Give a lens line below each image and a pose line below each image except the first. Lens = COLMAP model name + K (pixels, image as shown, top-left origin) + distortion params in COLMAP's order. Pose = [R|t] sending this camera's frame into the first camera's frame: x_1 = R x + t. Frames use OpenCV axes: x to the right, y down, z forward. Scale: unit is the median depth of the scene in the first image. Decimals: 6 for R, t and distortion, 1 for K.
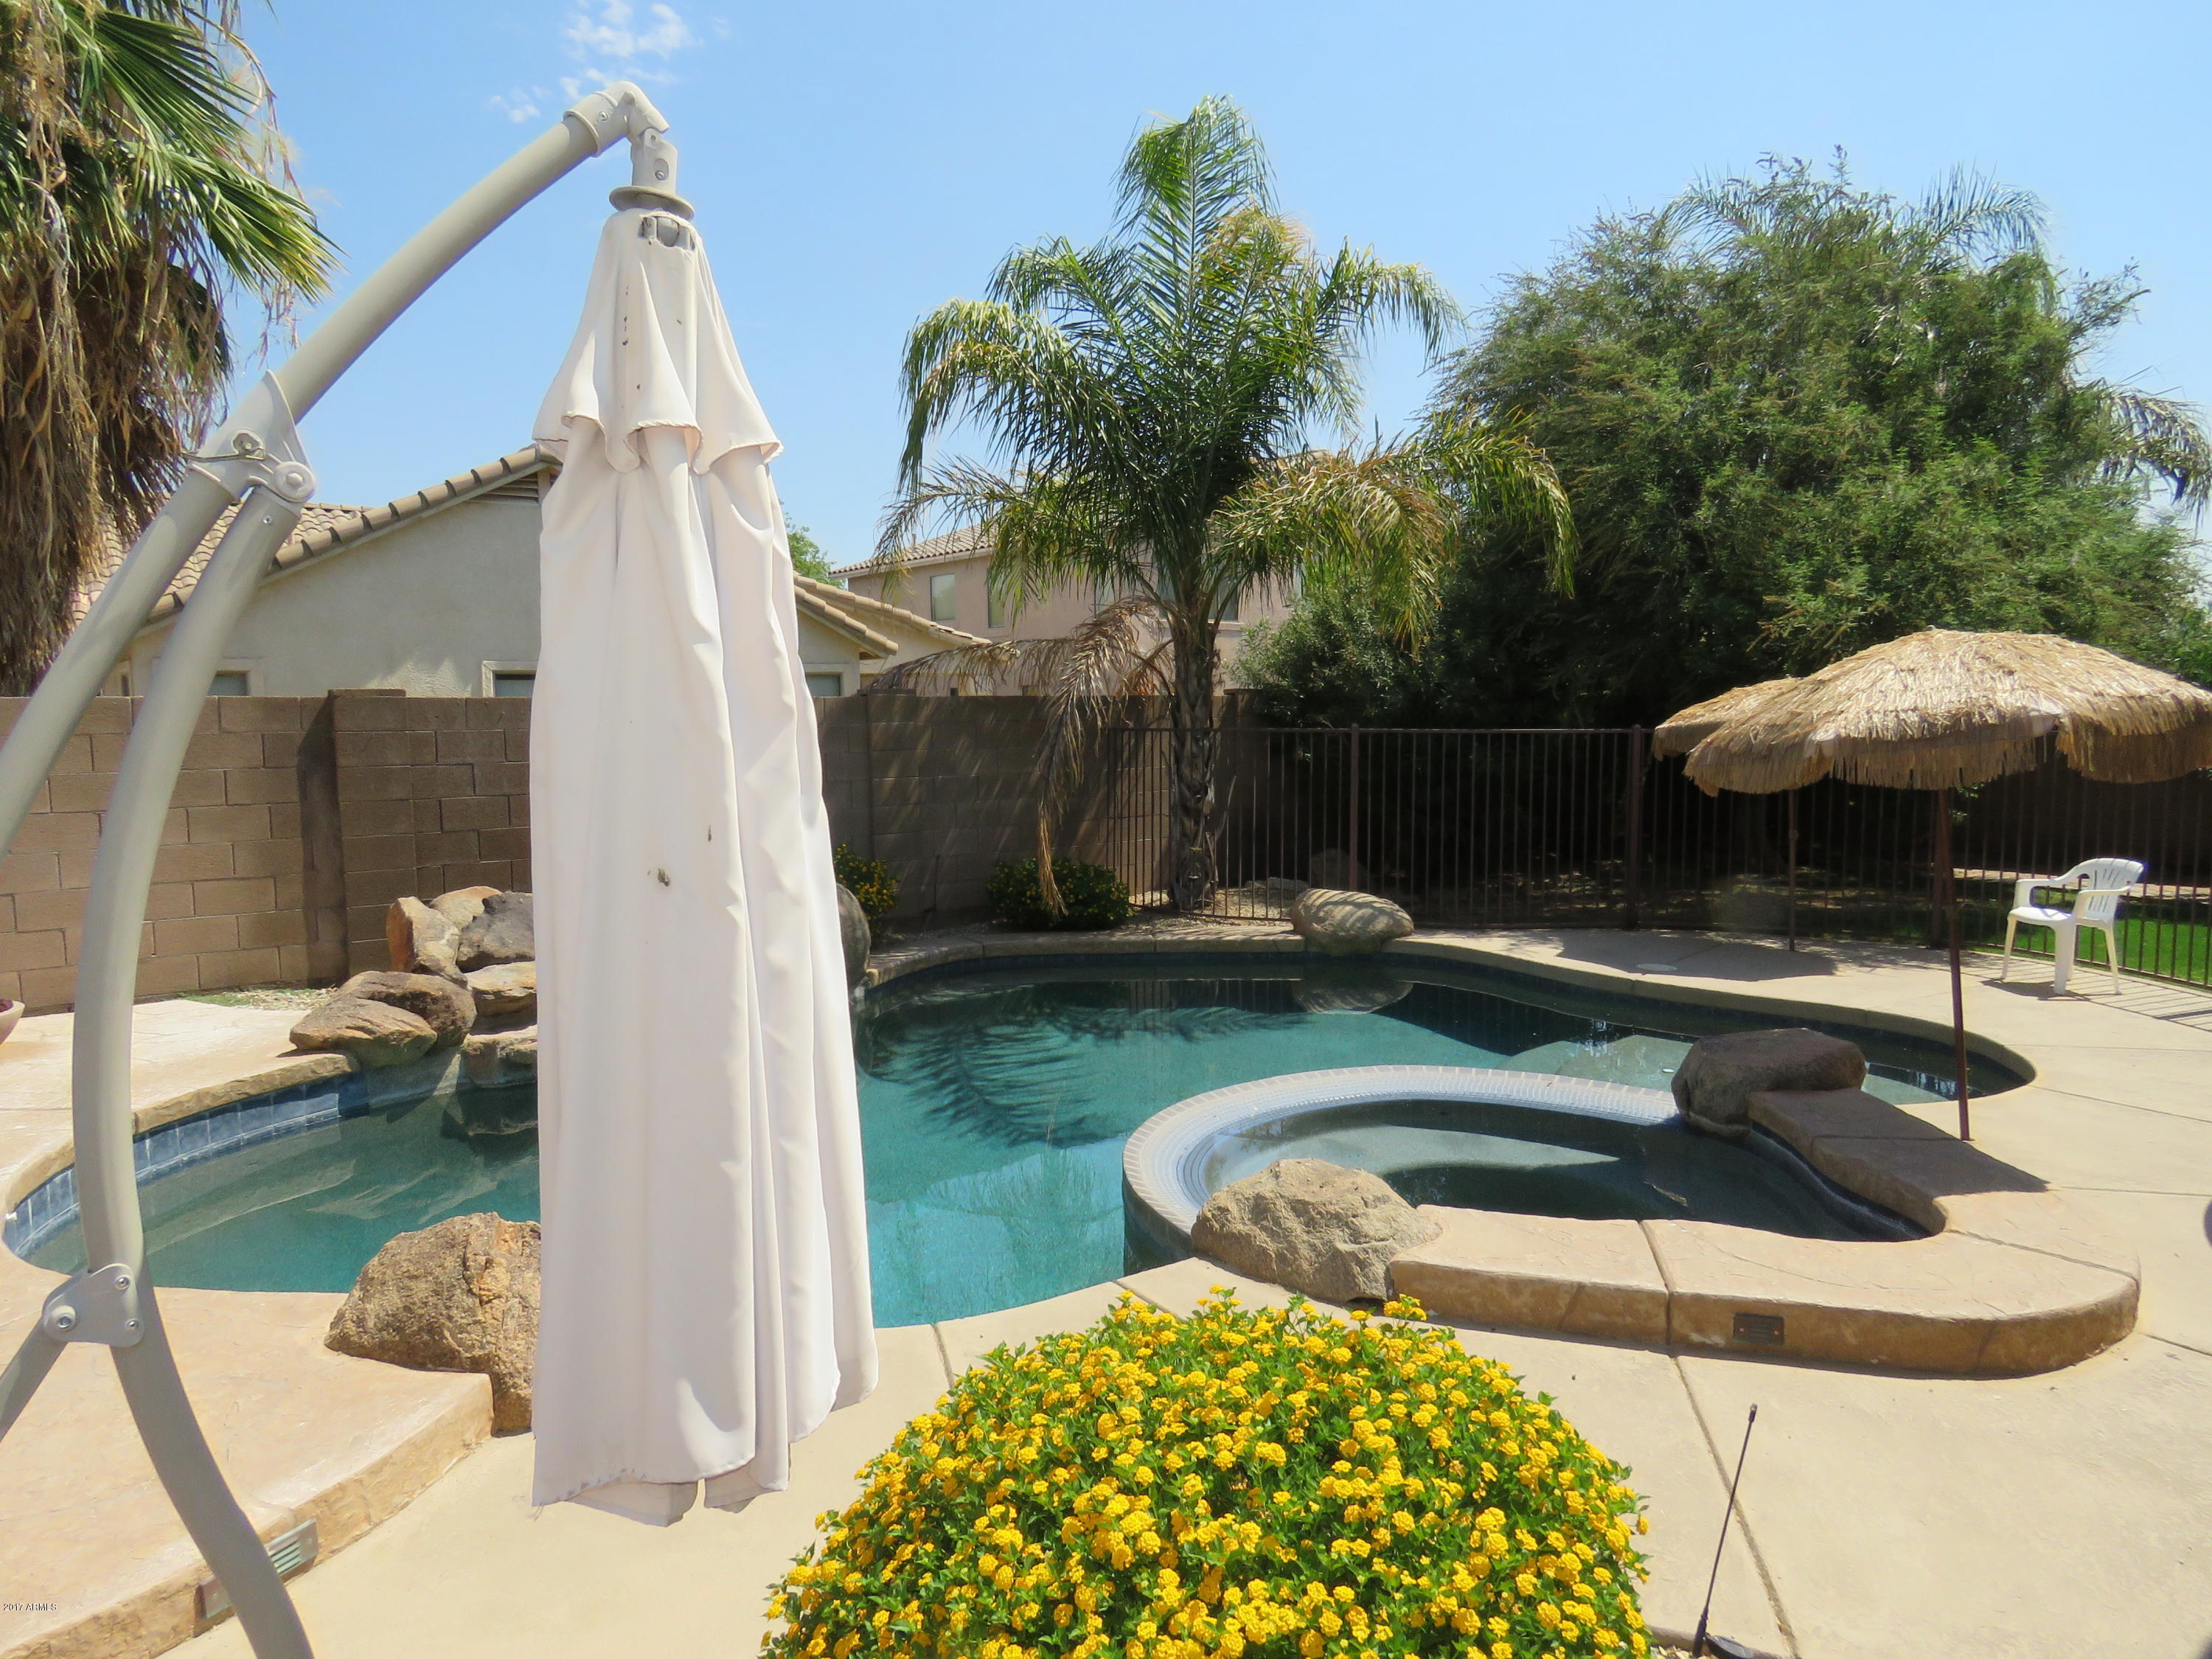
lens RADIAL K [[1418.7, 0, 1098.2], [0, 1418.7, 832.4], [0, 0, 1]] dist [-0.003742, 0.000485]
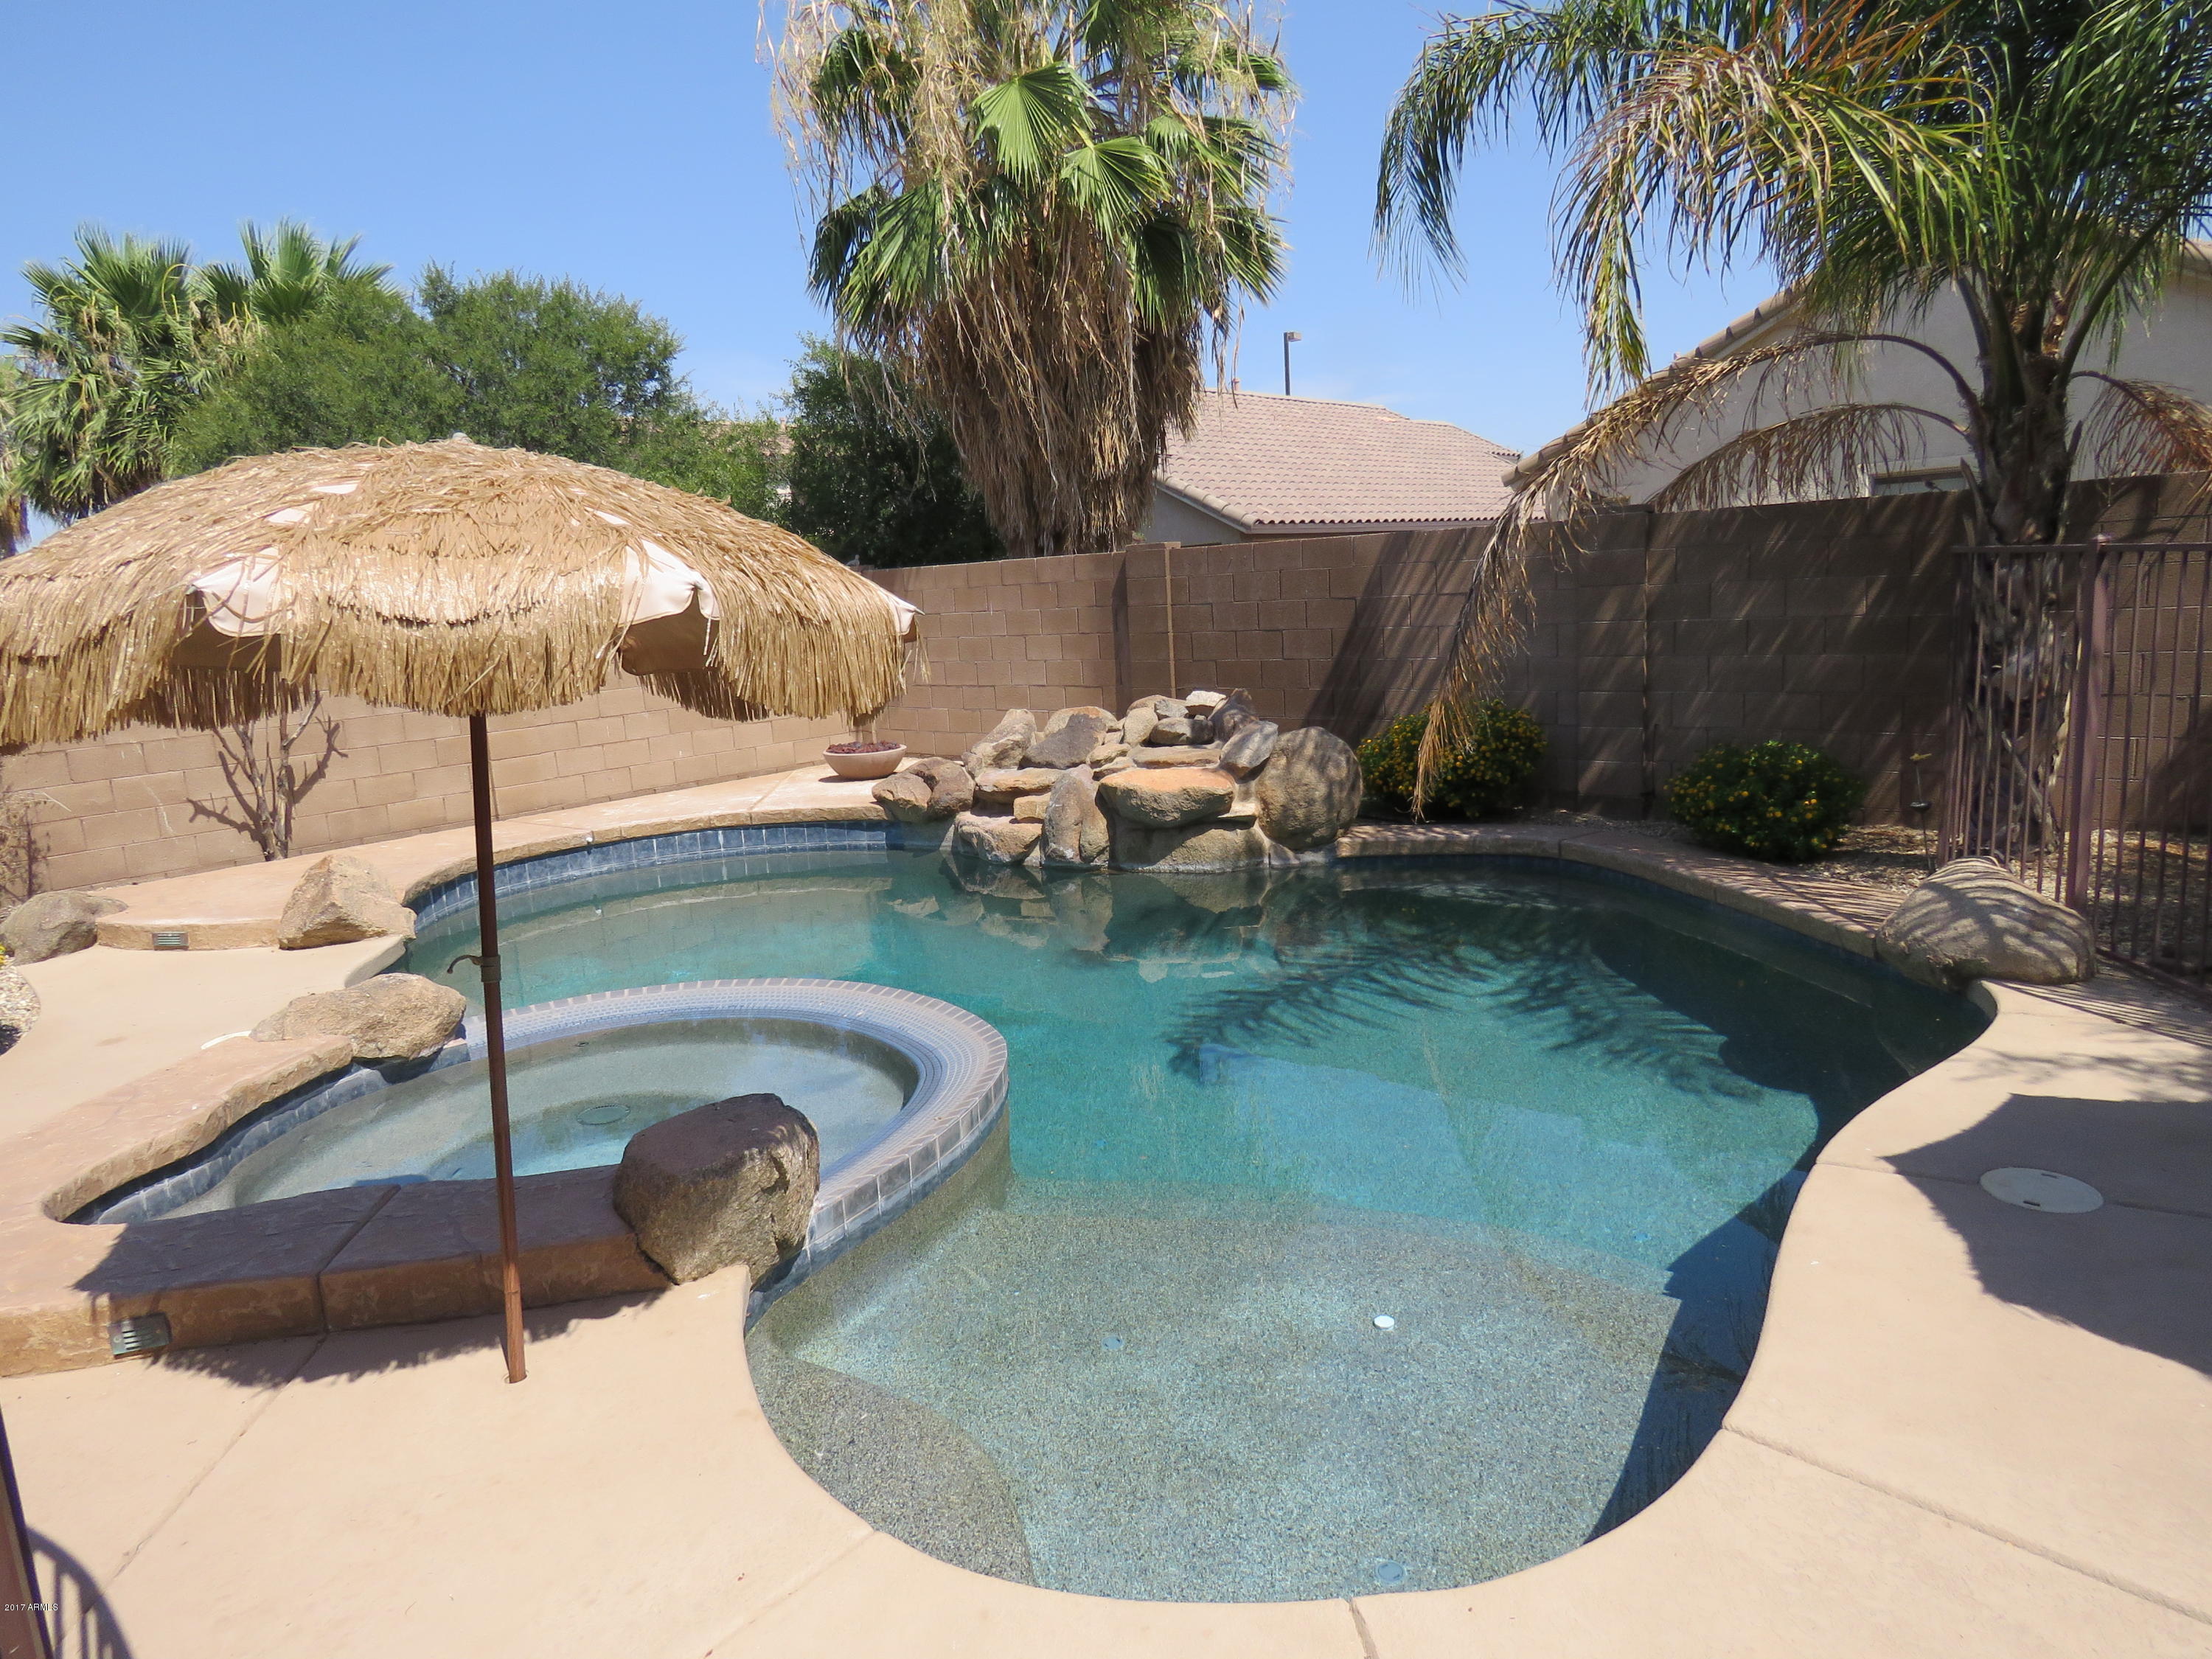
lens RADIAL K [[1418.7, 0, 1098.2], [0, 1418.7, 832.4], [0, 0, 1]] dist [-0.003742, 0.000485]
pose [[0.168240, 0.175290, -0.970036, 0.908900], [-0.026361, 0.984510, 0.173333, -0.079670], [0.985394, -0.003591, 0.170254, 0.893003]]
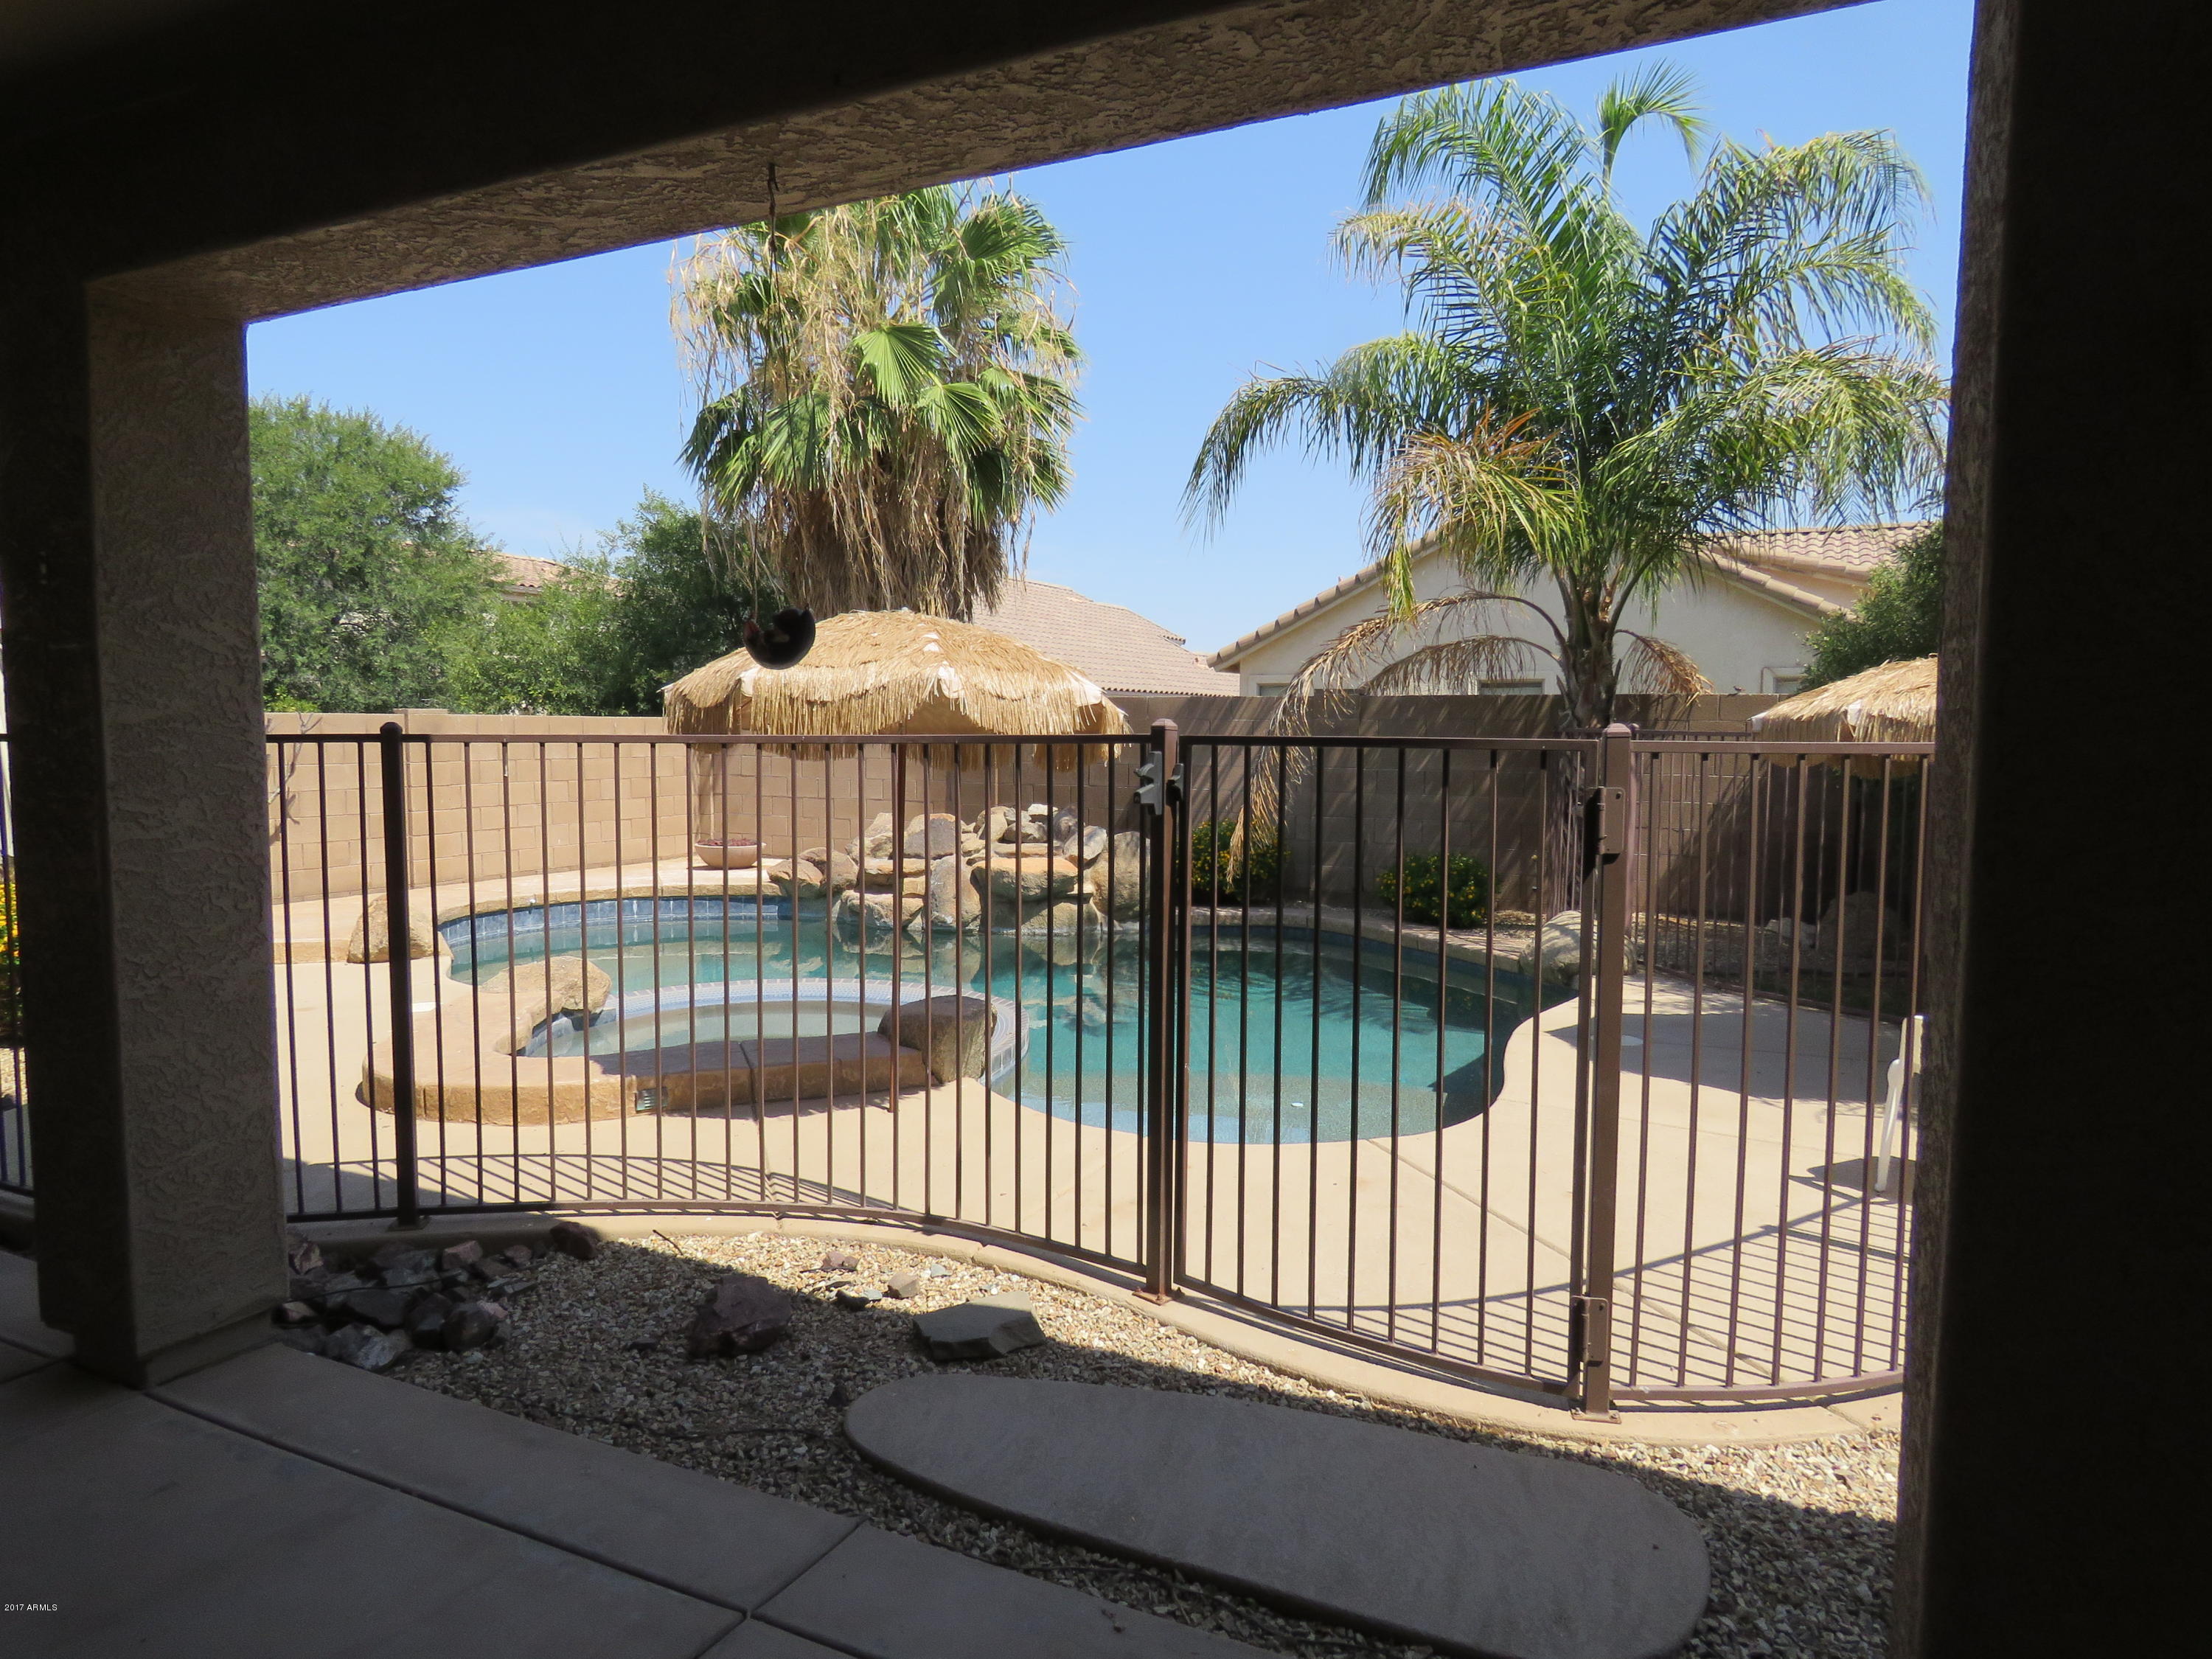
lens RADIAL K [[1418.7, 0, 1098.2], [0, 1418.7, 832.4], [0, 0, 1]] dist [-0.003742, 0.000485]
pose [[0.406191, 0.081600, -0.910138, 1.253287], [-0.088593, 0.994830, 0.049654, -0.039871], [0.909484, 0.060462, 0.411320, 0.551274]]
